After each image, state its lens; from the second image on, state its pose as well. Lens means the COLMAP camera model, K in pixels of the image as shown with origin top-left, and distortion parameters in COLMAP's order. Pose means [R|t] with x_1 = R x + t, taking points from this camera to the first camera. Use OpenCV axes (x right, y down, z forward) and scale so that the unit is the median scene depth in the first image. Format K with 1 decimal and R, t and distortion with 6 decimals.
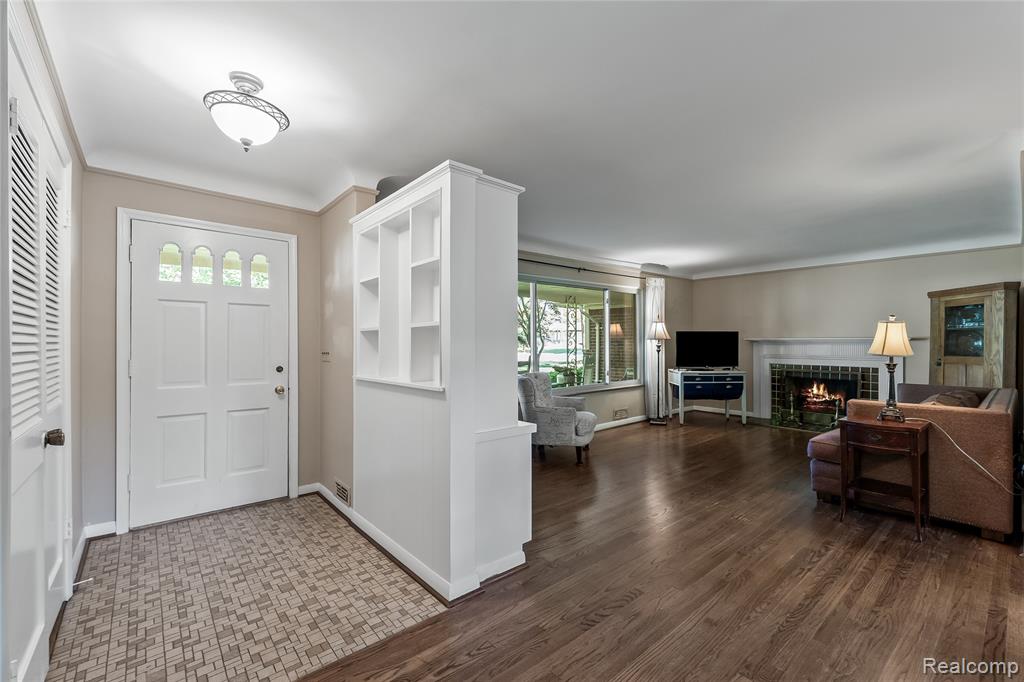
lens RADIAL K [[434.9, 0, 520.6], [0, 434.9, 338.7], [0, 0, 1]] dist [0.002658, 0.000735]
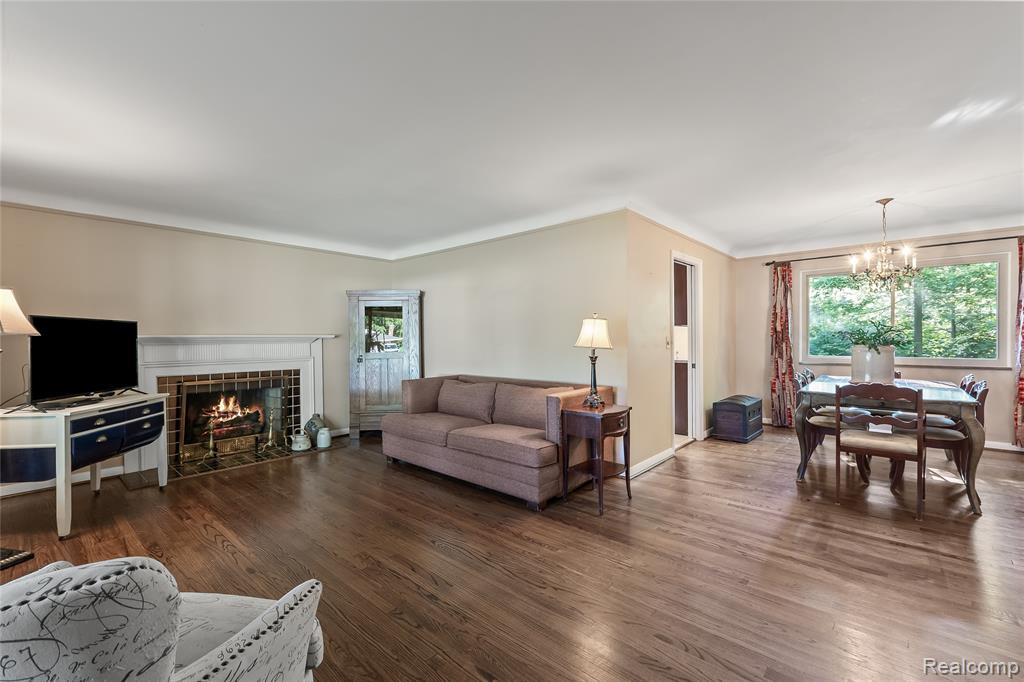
lens RADIAL K [[434.9, 0, 526.7], [0, 434.9, 341.1], [0, 0, 1]] dist [0.002658, 0.000735]
pose [[-0.138351, -0.006913, 0.990359, -0.109362], [0.001539, 0.999973, 0.007195, 0.004261], [-0.990382, 0.002520, -0.138337, 0.596468]]
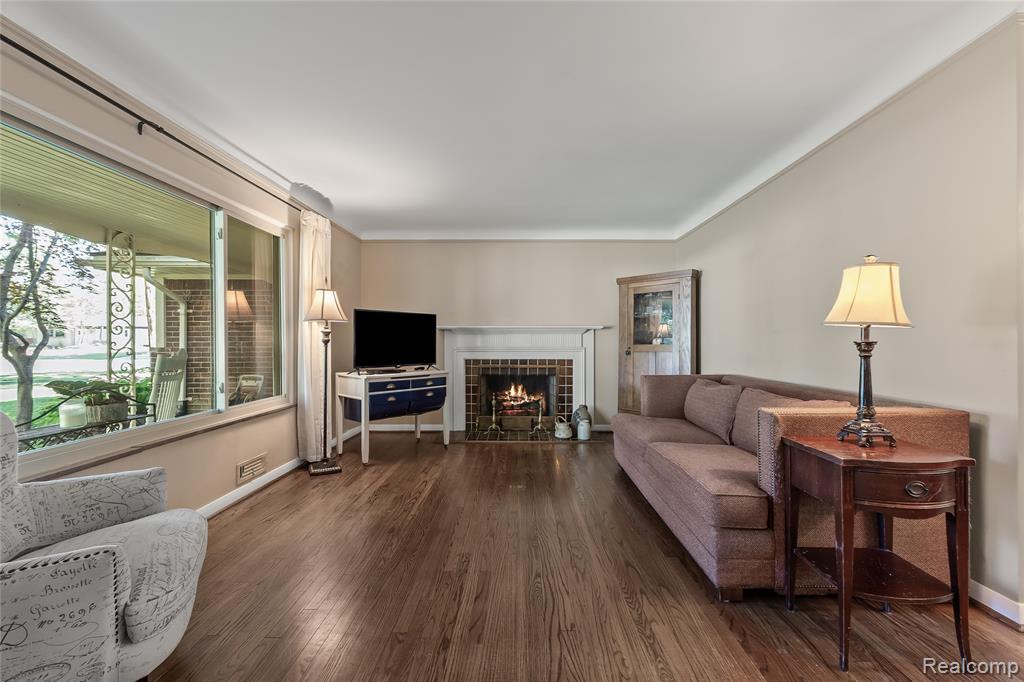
lens RADIAL K [[434.9, 0, 518.1], [0, 434.9, 343.5], [0, 0, 1]] dist [0.002658, 0.000735]
pose [[0.664524, -0.002853, 0.747261, 0.059980], [-0.002790, 0.999976, 0.006299, 0.025766], [-0.747261, -0.006271, 0.664501, 0.432541]]
